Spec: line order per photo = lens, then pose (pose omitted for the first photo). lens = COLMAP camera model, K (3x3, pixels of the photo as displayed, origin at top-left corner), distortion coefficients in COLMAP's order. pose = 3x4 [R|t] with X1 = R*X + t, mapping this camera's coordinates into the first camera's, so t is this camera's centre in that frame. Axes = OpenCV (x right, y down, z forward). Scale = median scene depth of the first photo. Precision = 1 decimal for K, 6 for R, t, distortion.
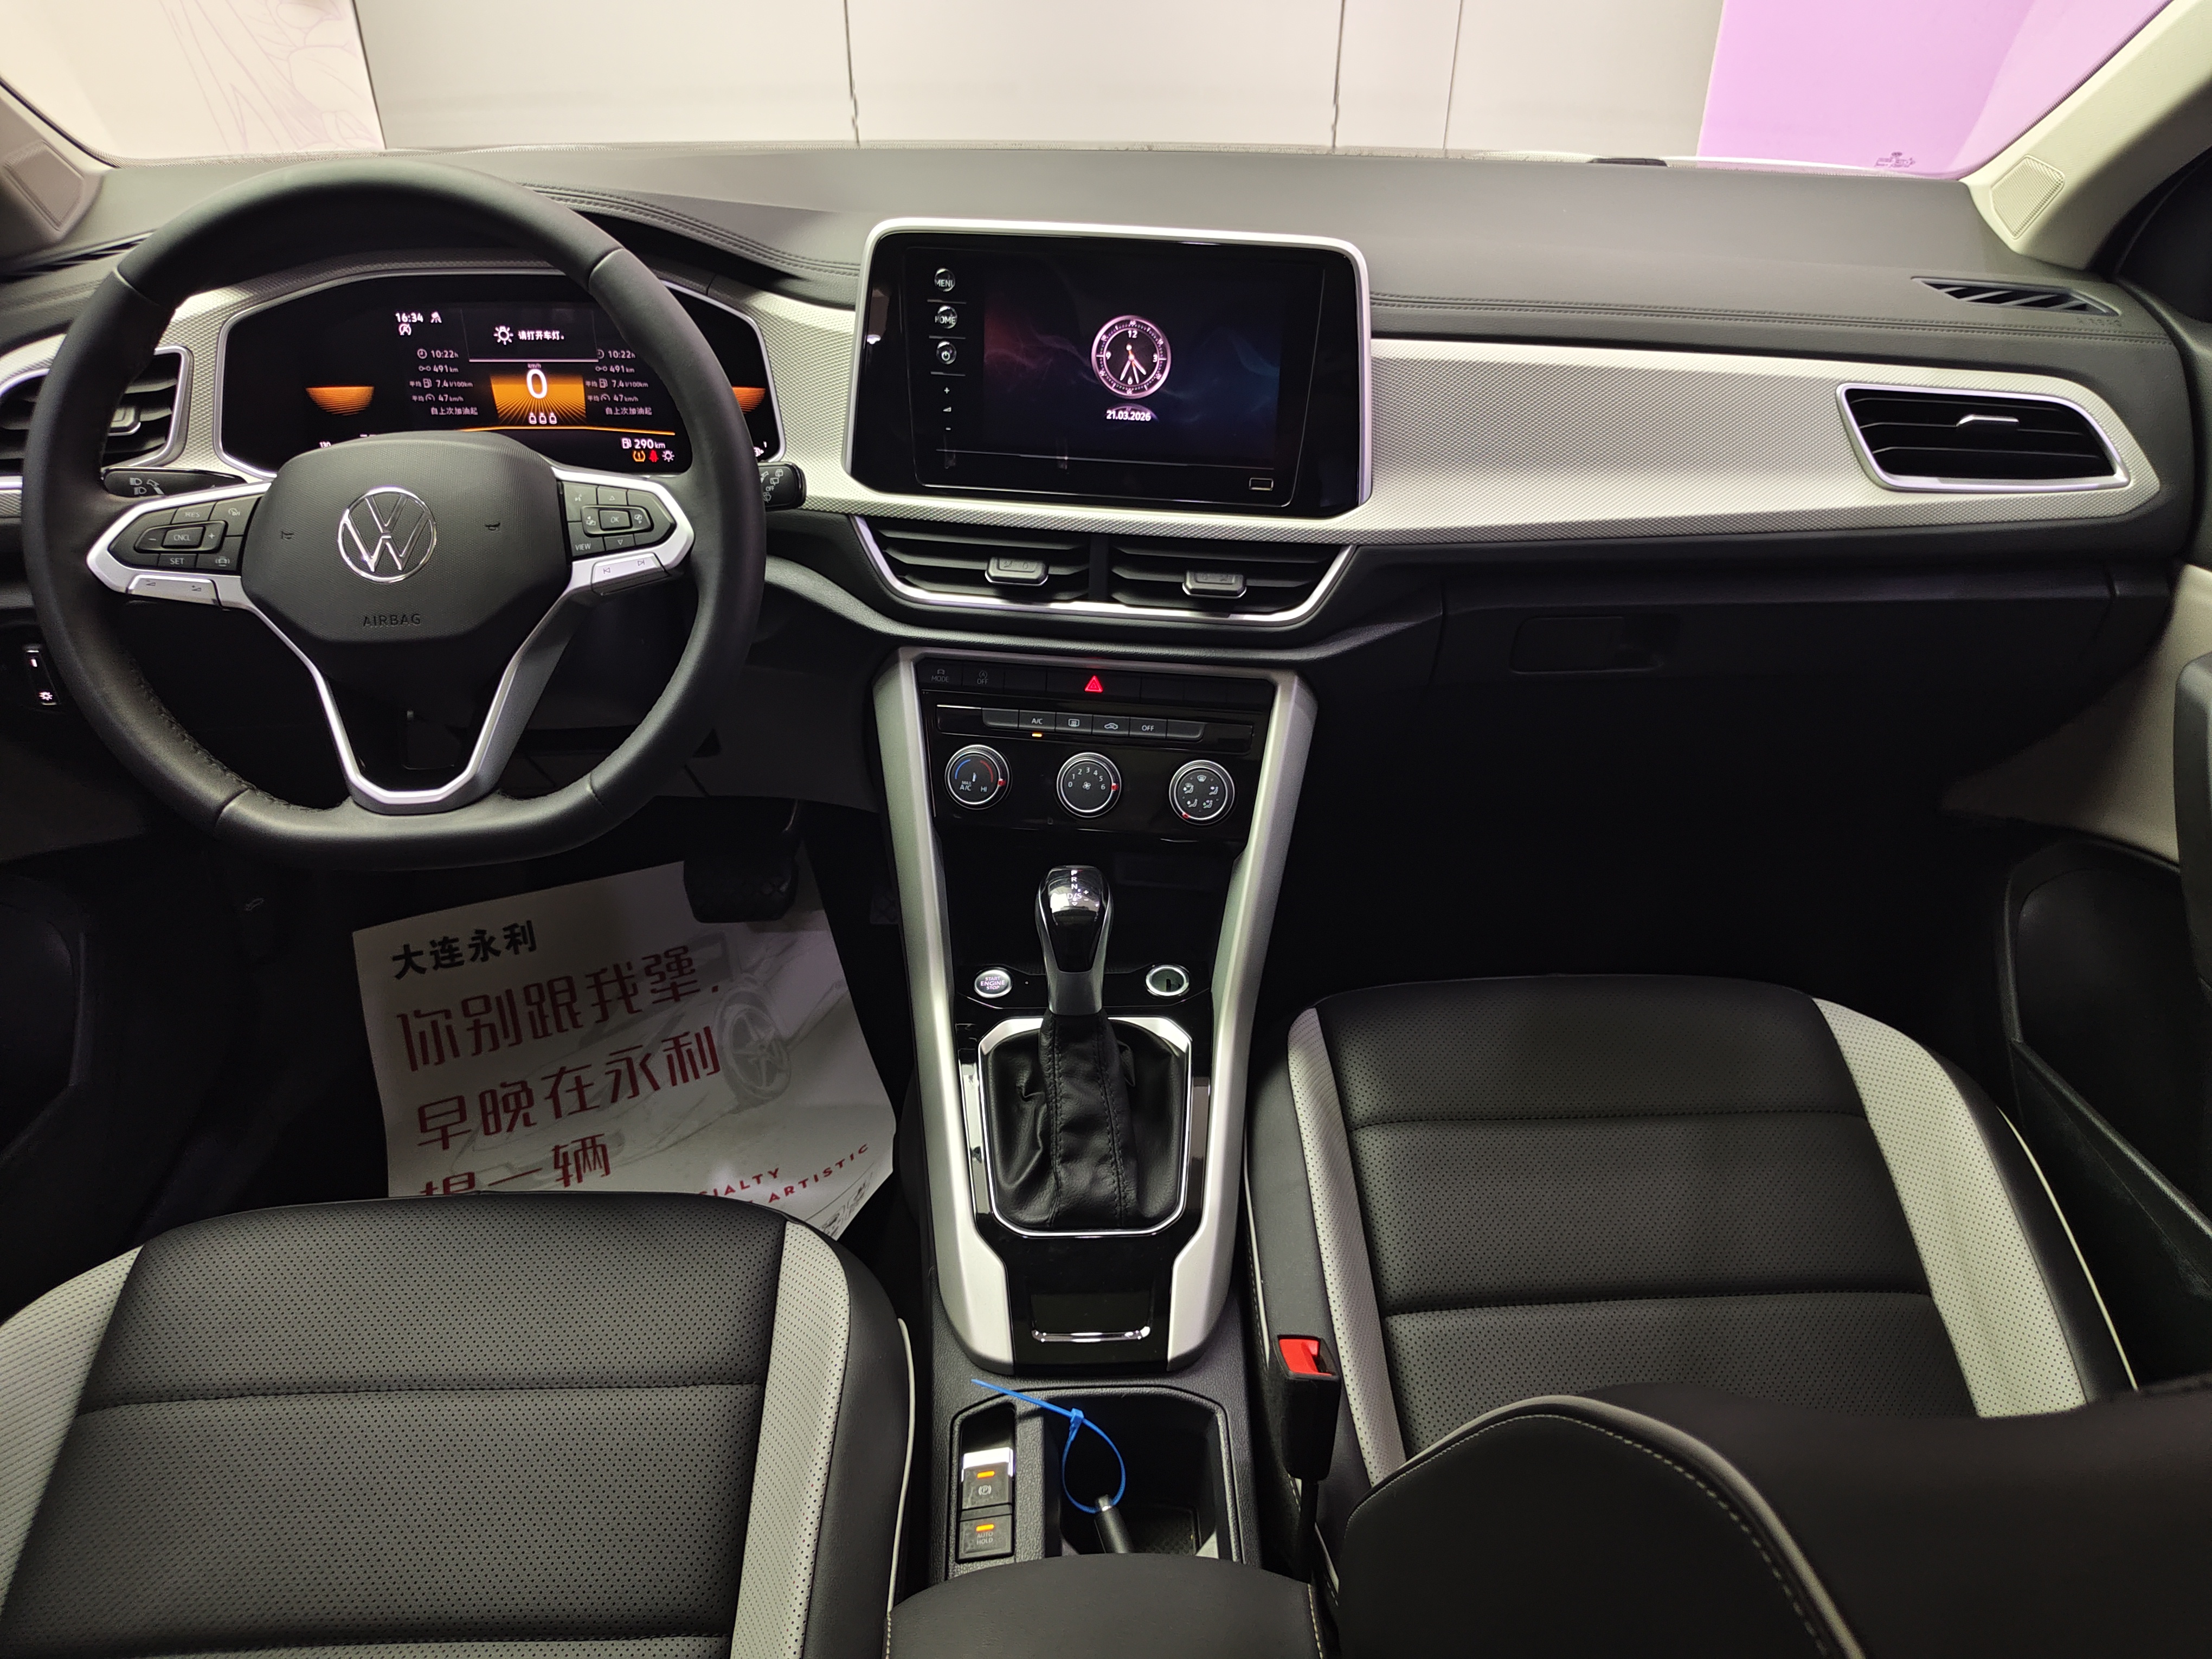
lens RADIAL K [[1502.2, 0, 1136.0], [0, 1502.2, 799.2], [0, 0, 1]] dist [0.002645, -0.027009]
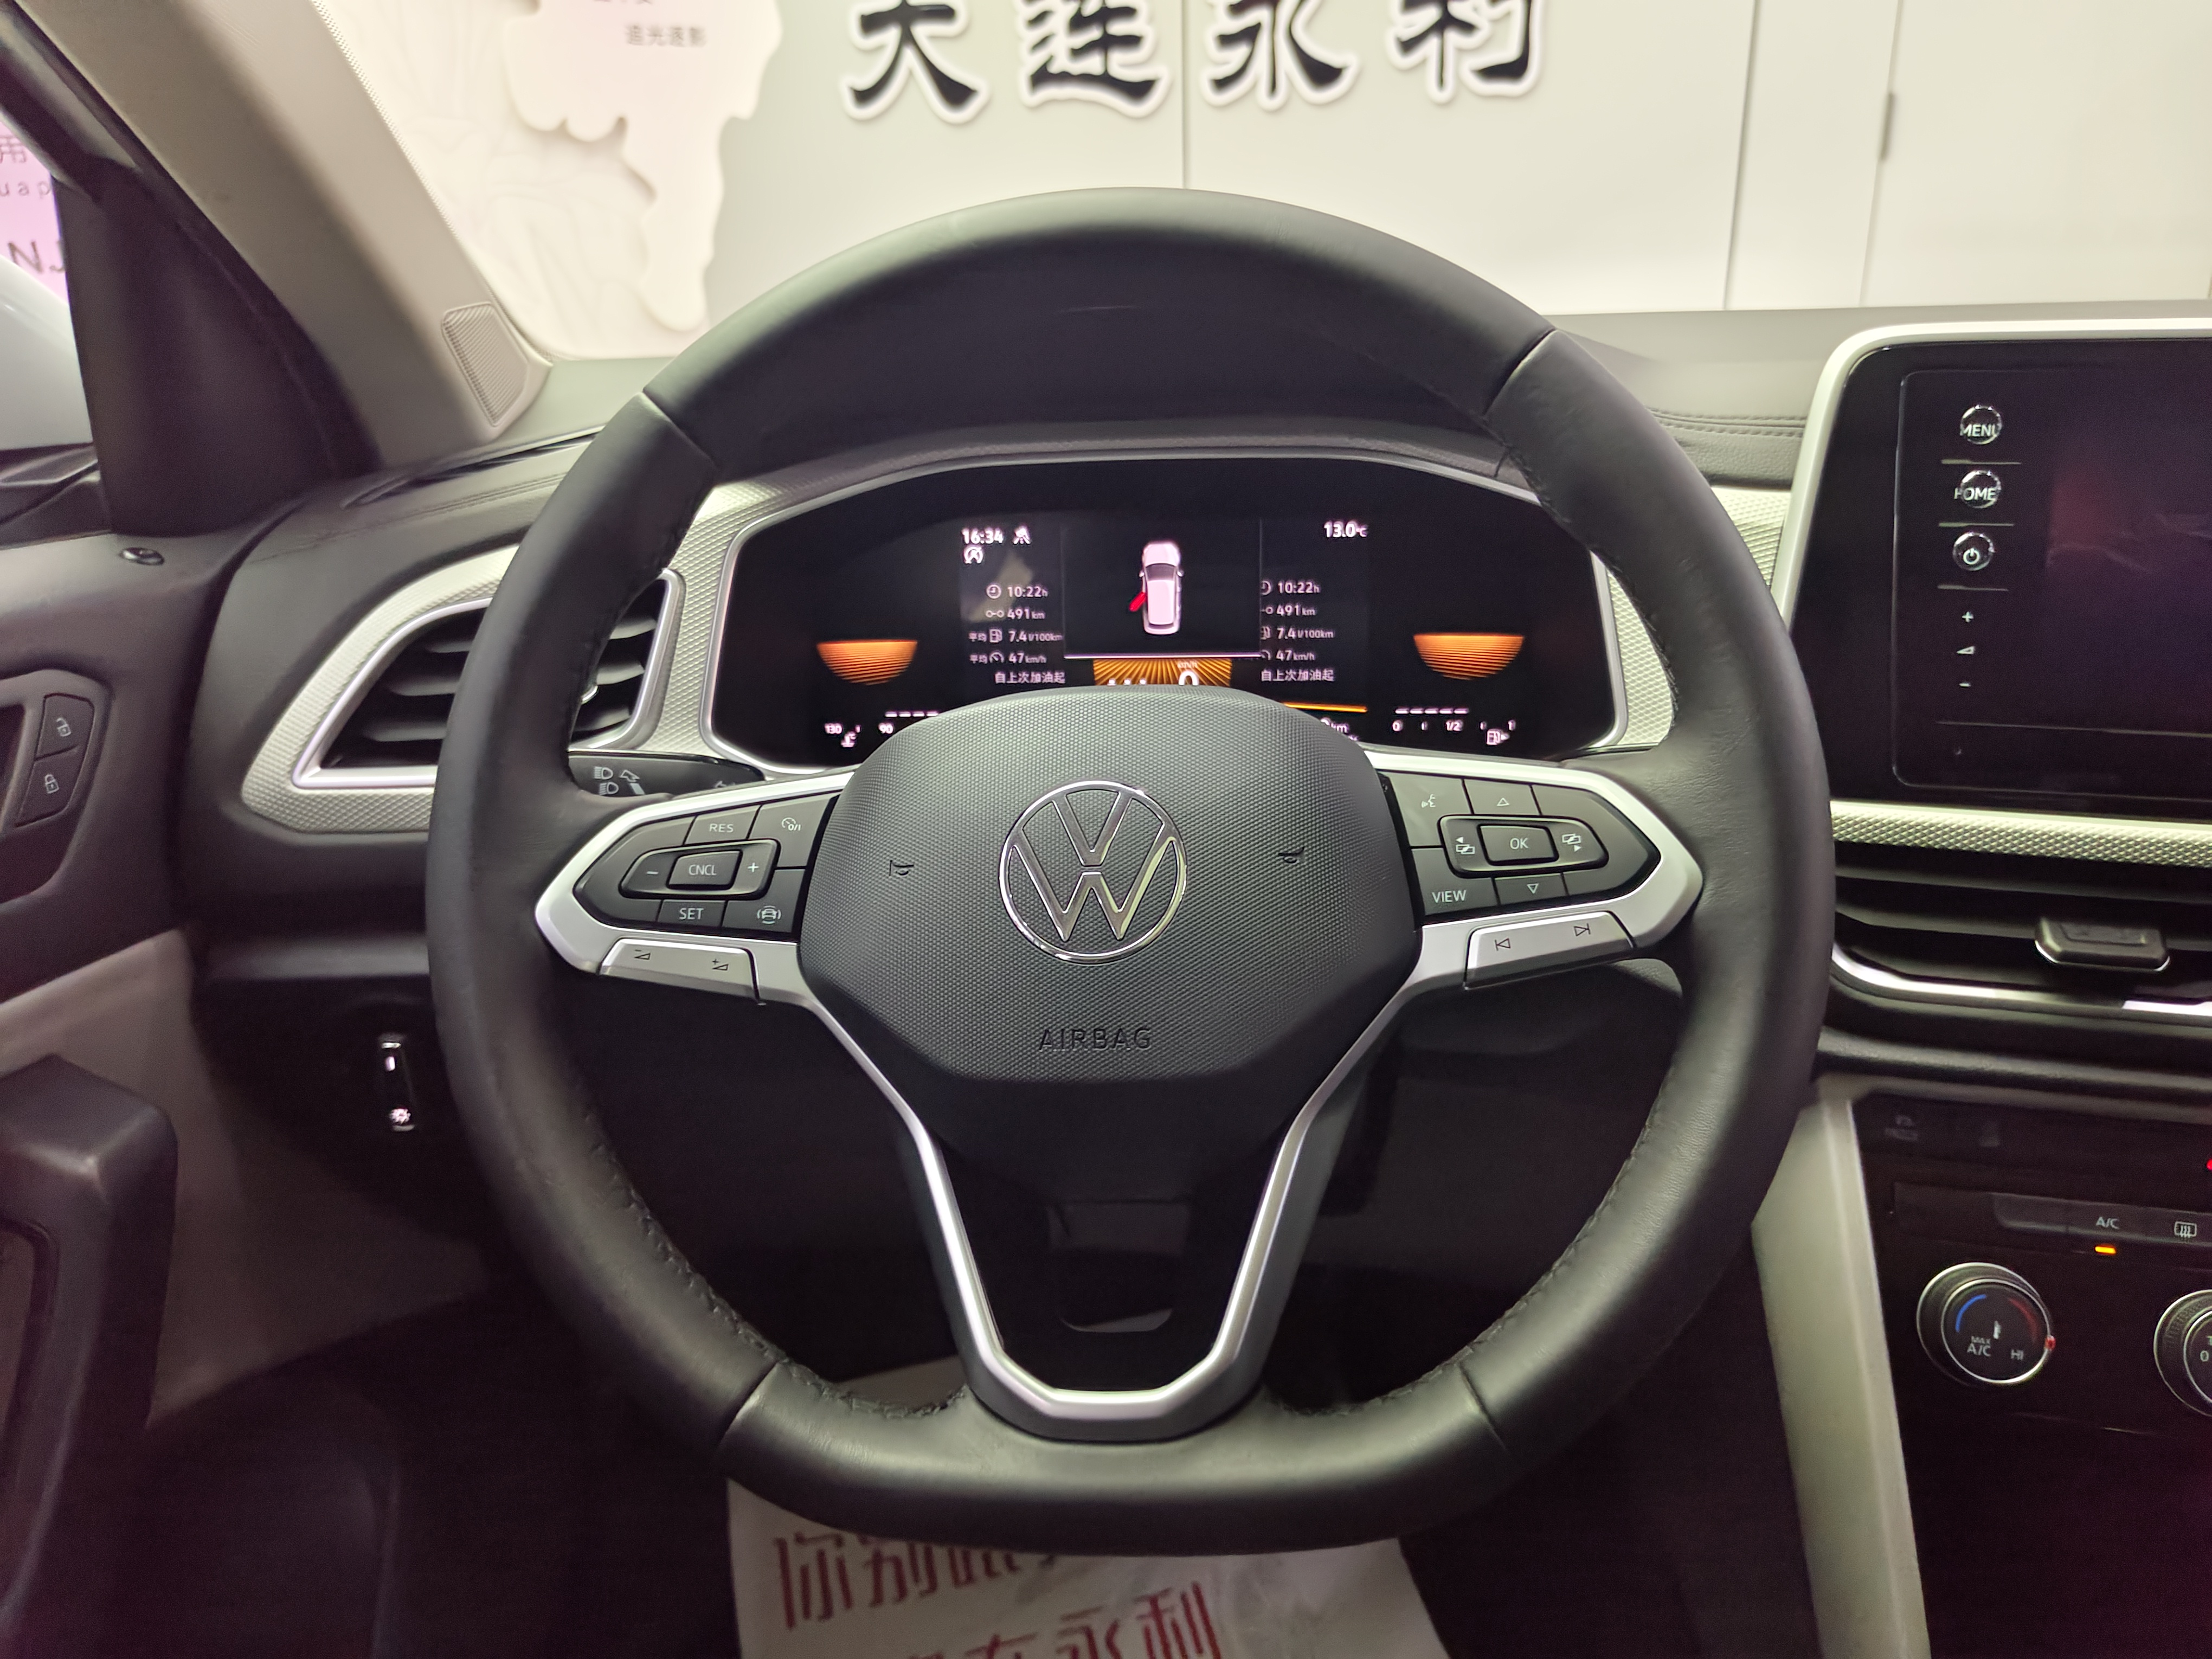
lens RADIAL K [[1548.7, 0, 1106.0], [0, 1548.7, 829.5], [0, 0, 1]] dist [-0.007327, -0.003639]
pose [[0.985415, 0.004183, -0.170116, -0.393624], [-0.037313, 0.980681, -0.192022, -0.086588], [0.166026, 0.195569, 0.966534, 0.477510]]
